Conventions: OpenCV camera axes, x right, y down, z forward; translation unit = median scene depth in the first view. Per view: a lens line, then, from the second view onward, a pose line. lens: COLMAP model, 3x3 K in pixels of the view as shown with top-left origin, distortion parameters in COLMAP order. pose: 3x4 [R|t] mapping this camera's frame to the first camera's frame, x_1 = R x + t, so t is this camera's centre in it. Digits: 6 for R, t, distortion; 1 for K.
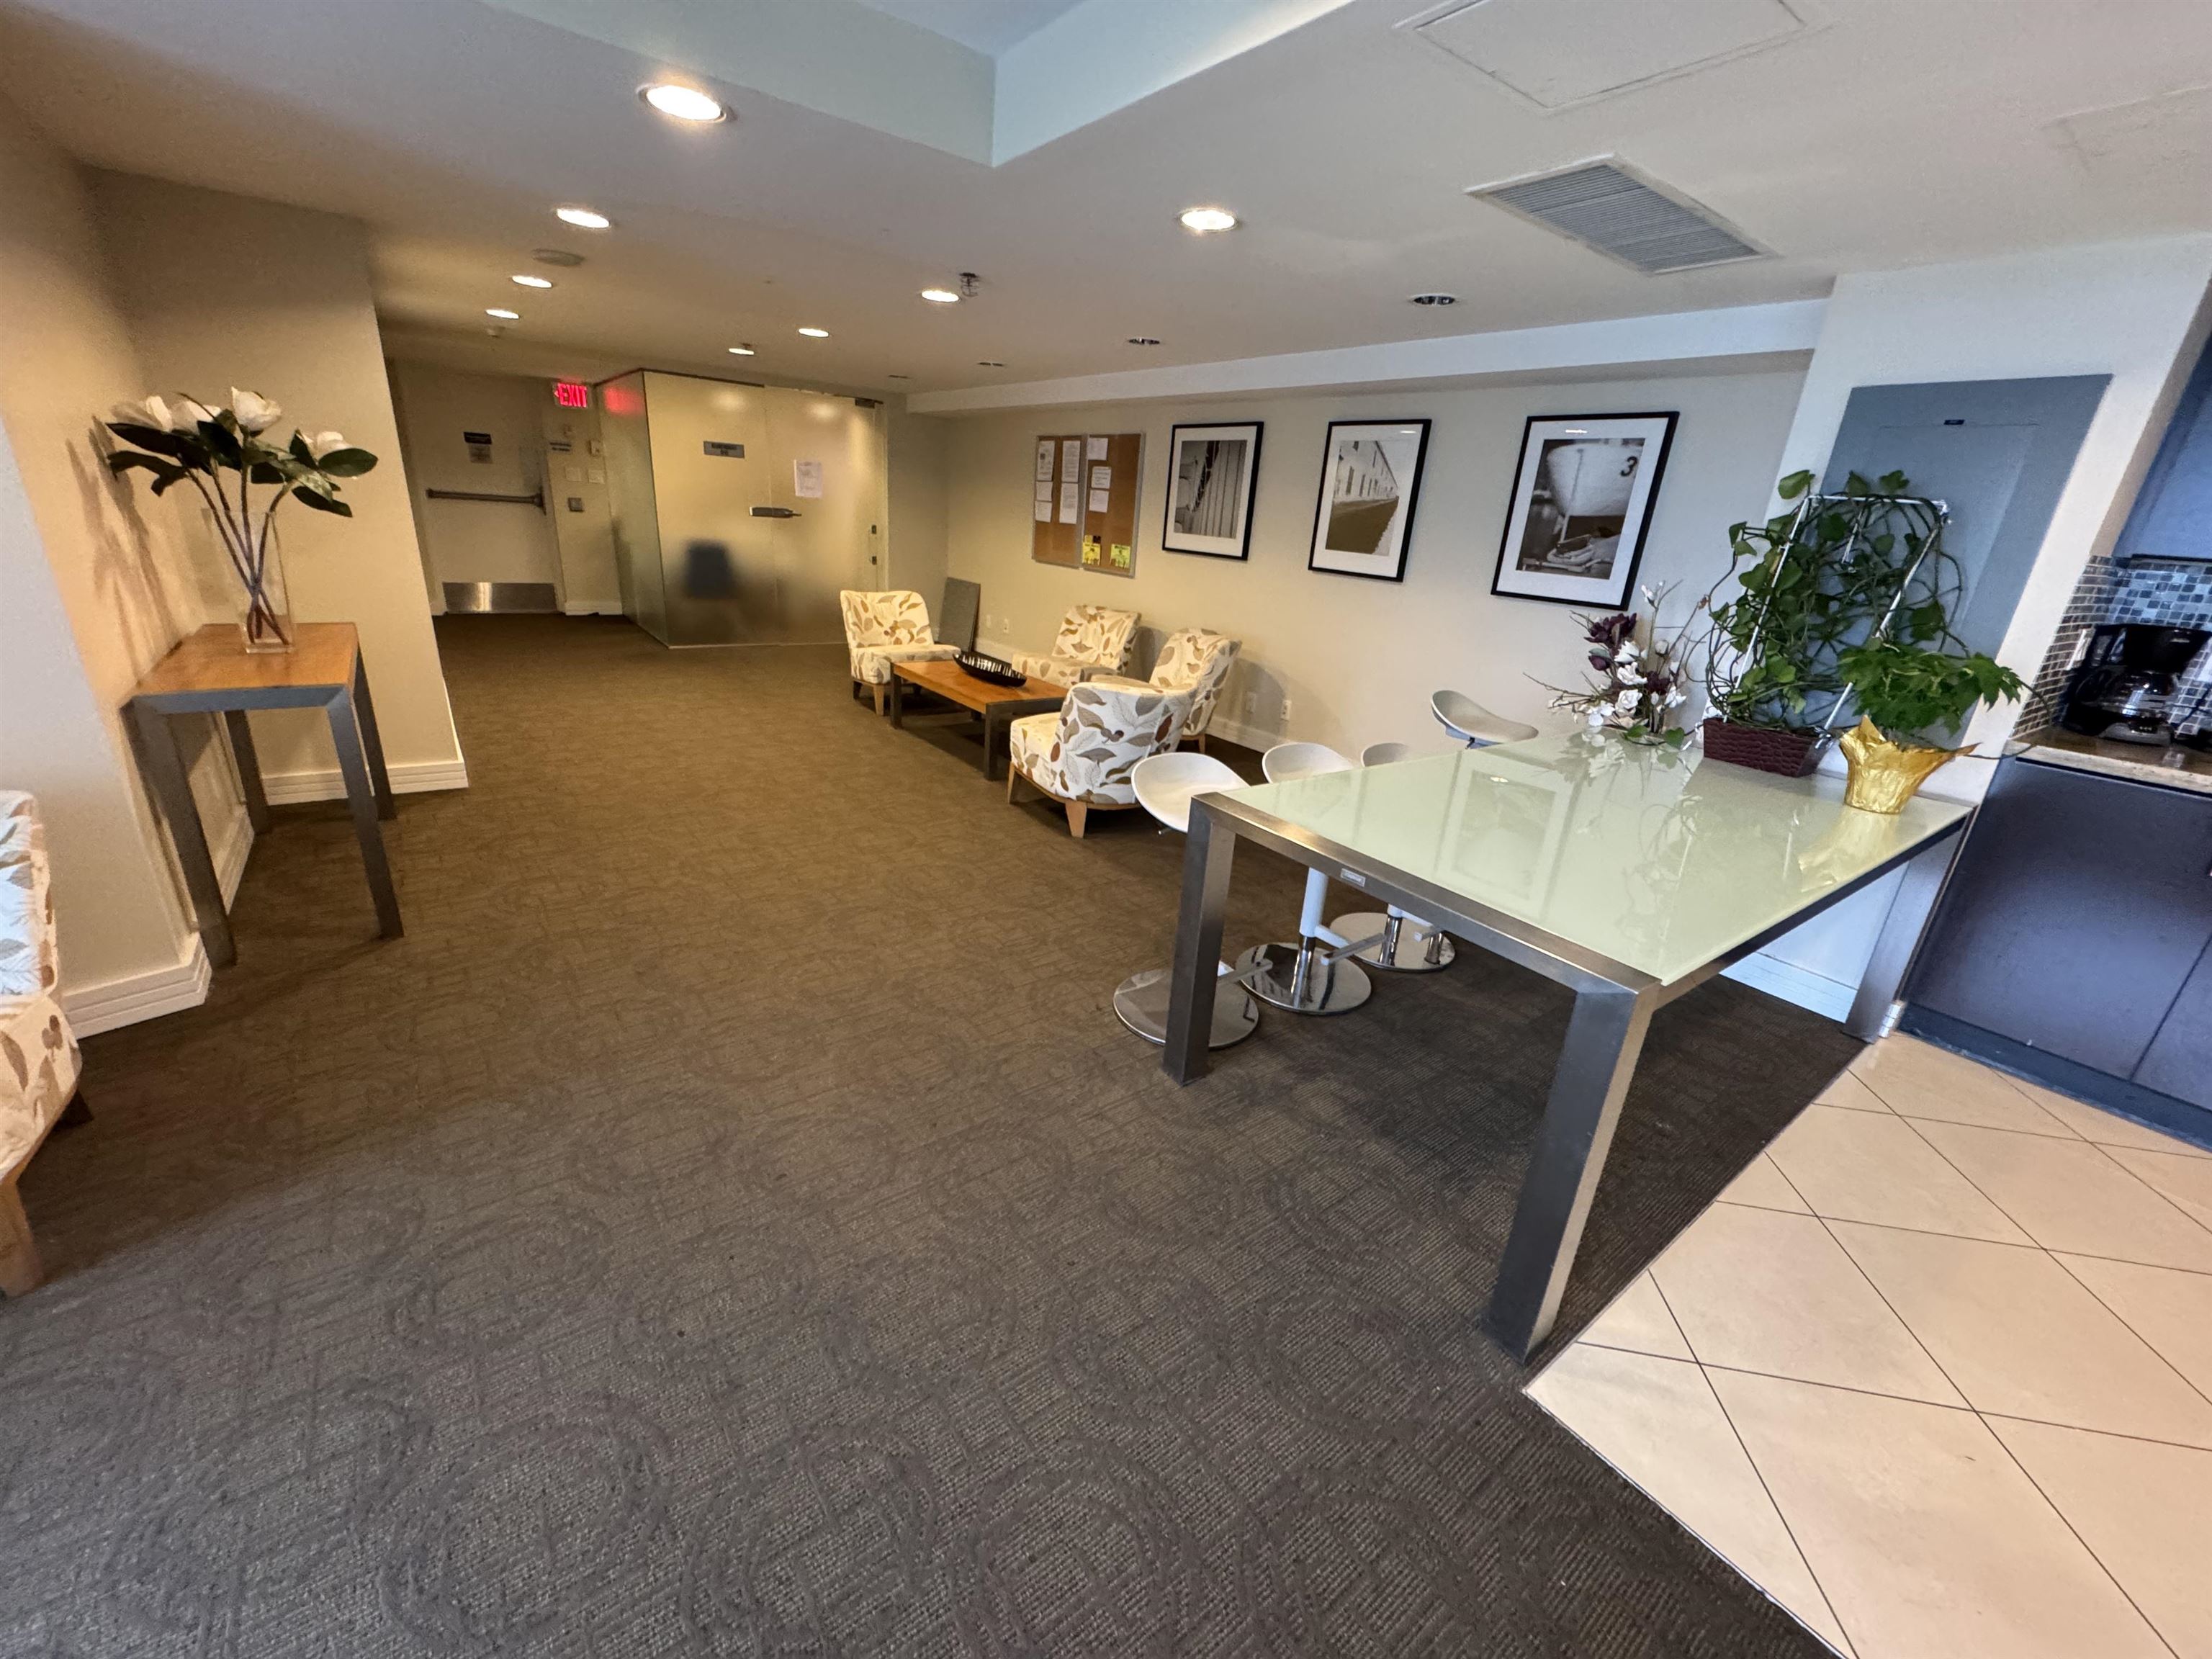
lens RADIAL K [[877.5, 0, 1106.0], [0, 877.5, 829.5], [0, 0, 1]] dist [-0.001742, -0.000322]
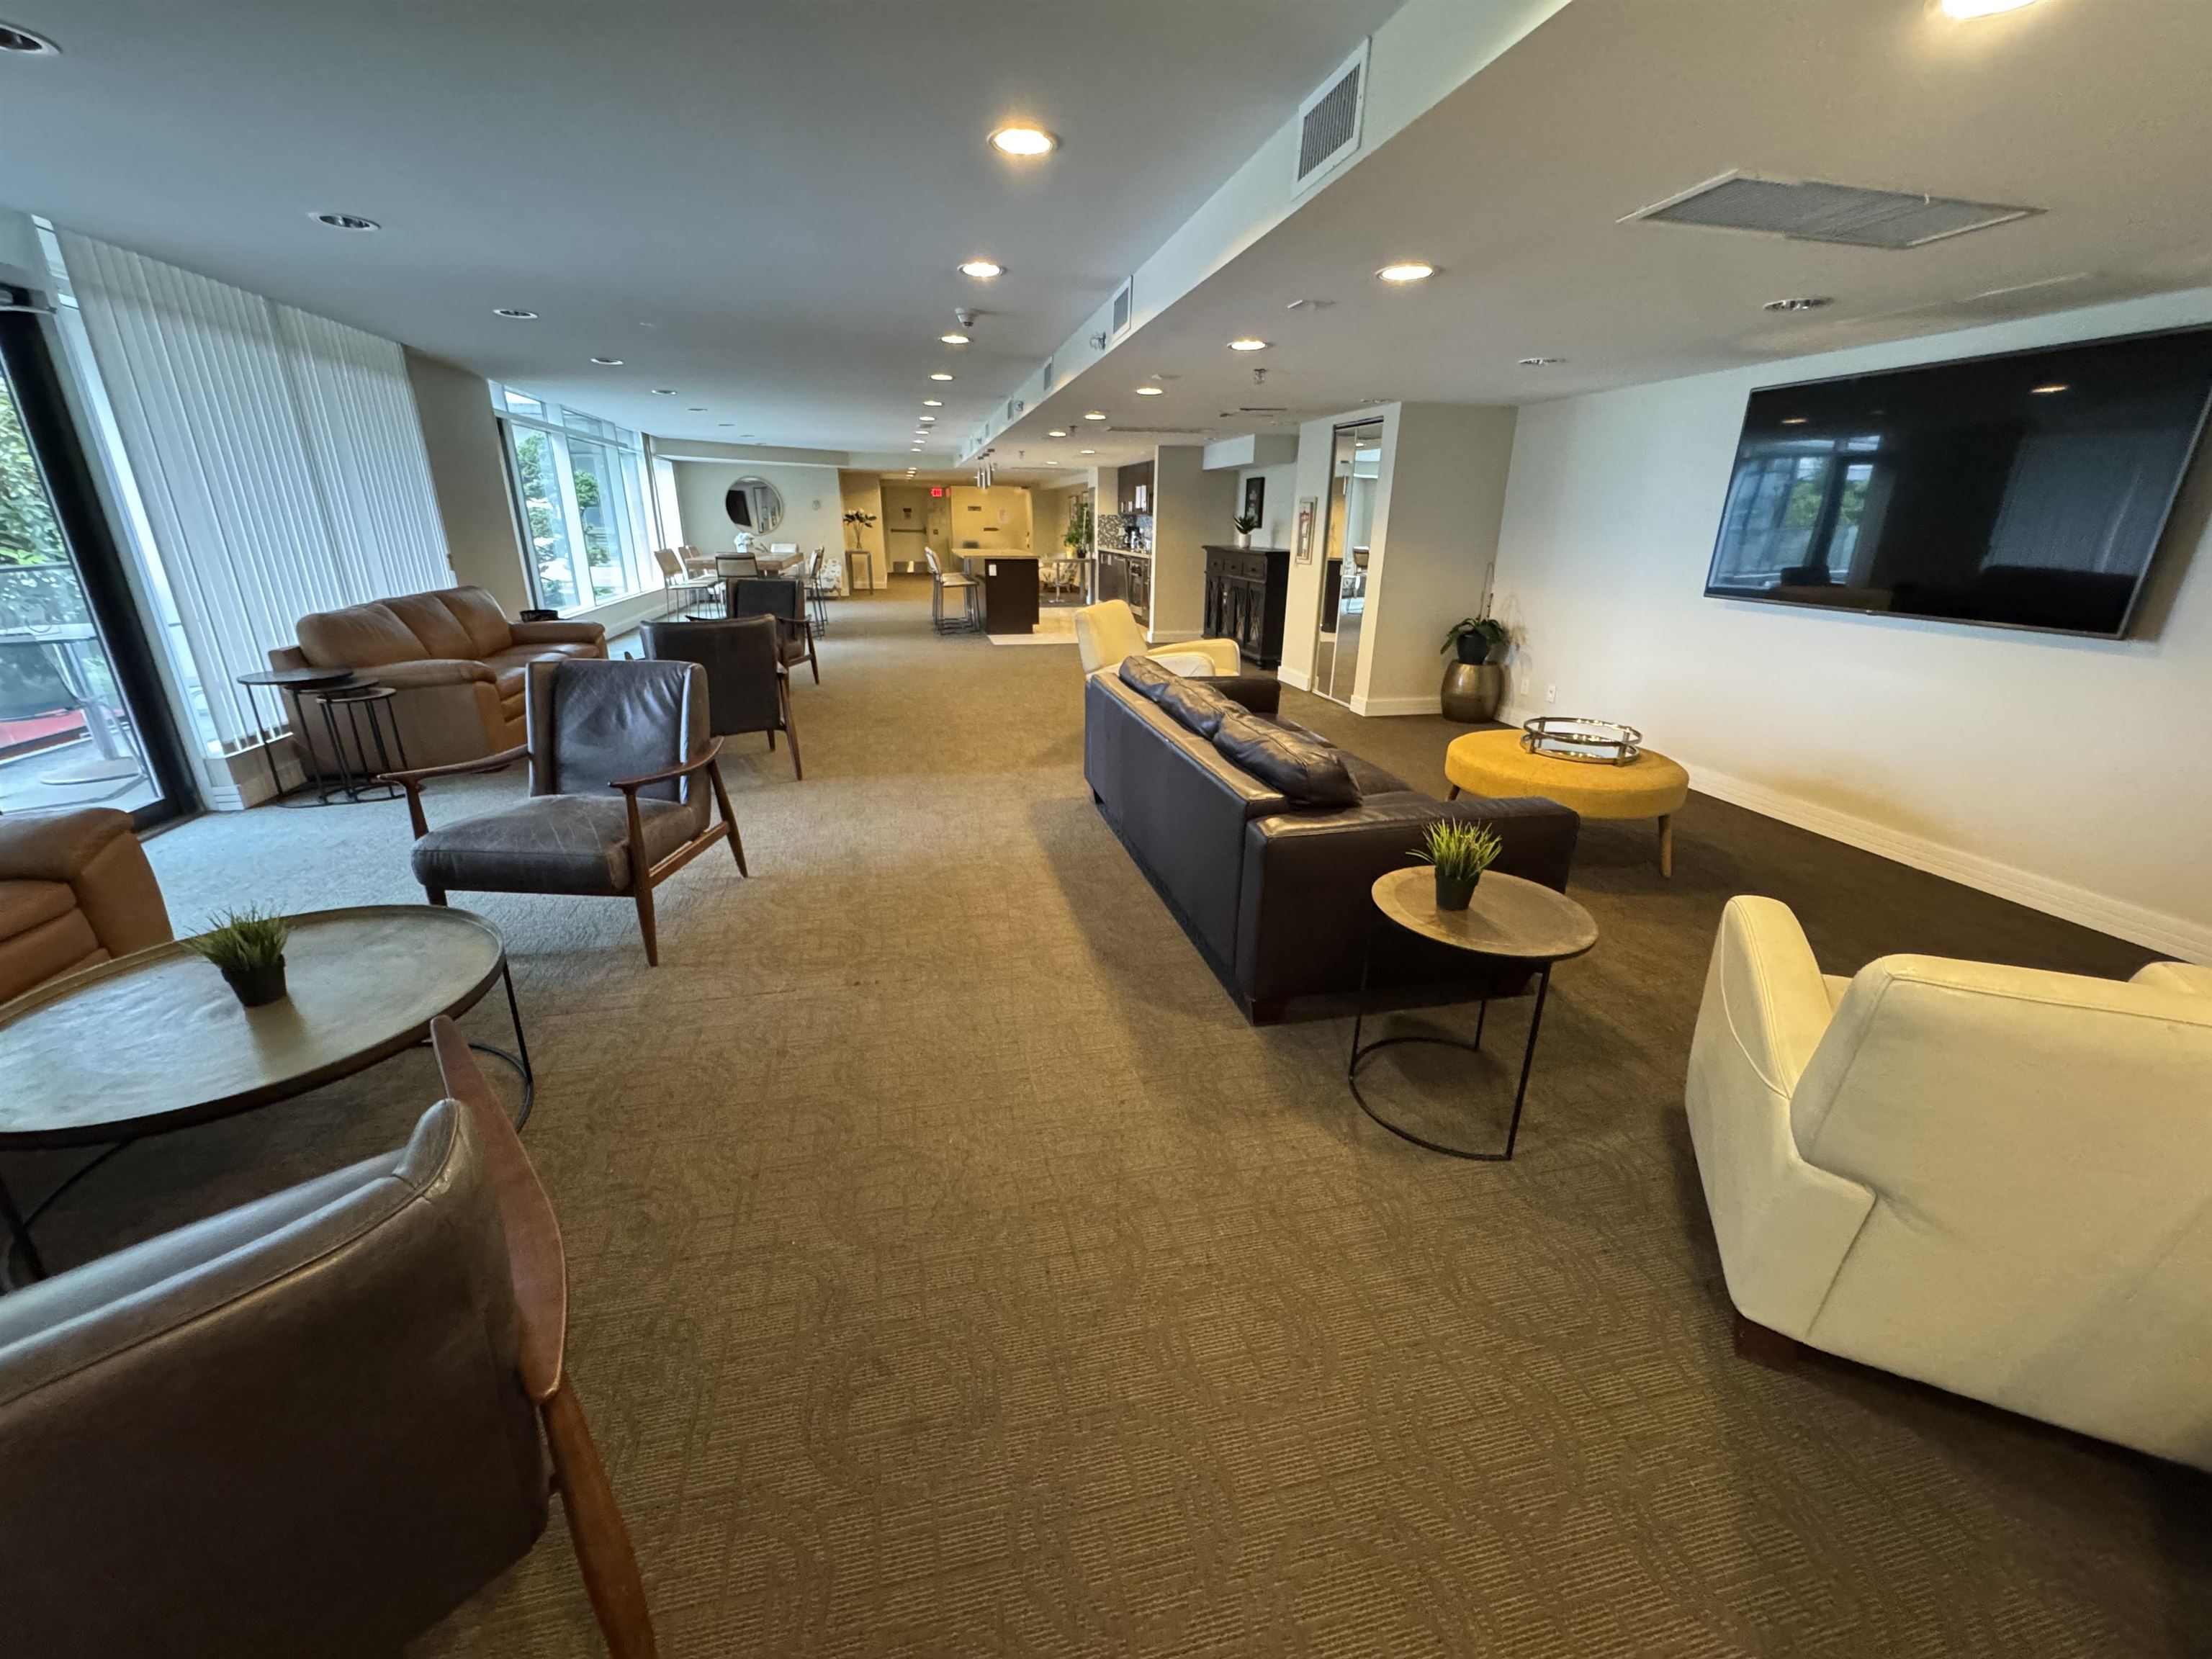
lens RADIAL K [[877.5, 0, 1106.0], [0, 877.5, 829.5], [0, 0, 1]] dist [-0.001742, -0.000322]
pose [[0.911341, 0.078199, -0.404157, 1.385104], [-0.091691, 0.995688, -0.014104, 0.712689], [0.401311, 0.049911, 0.914581, -1.627526]]
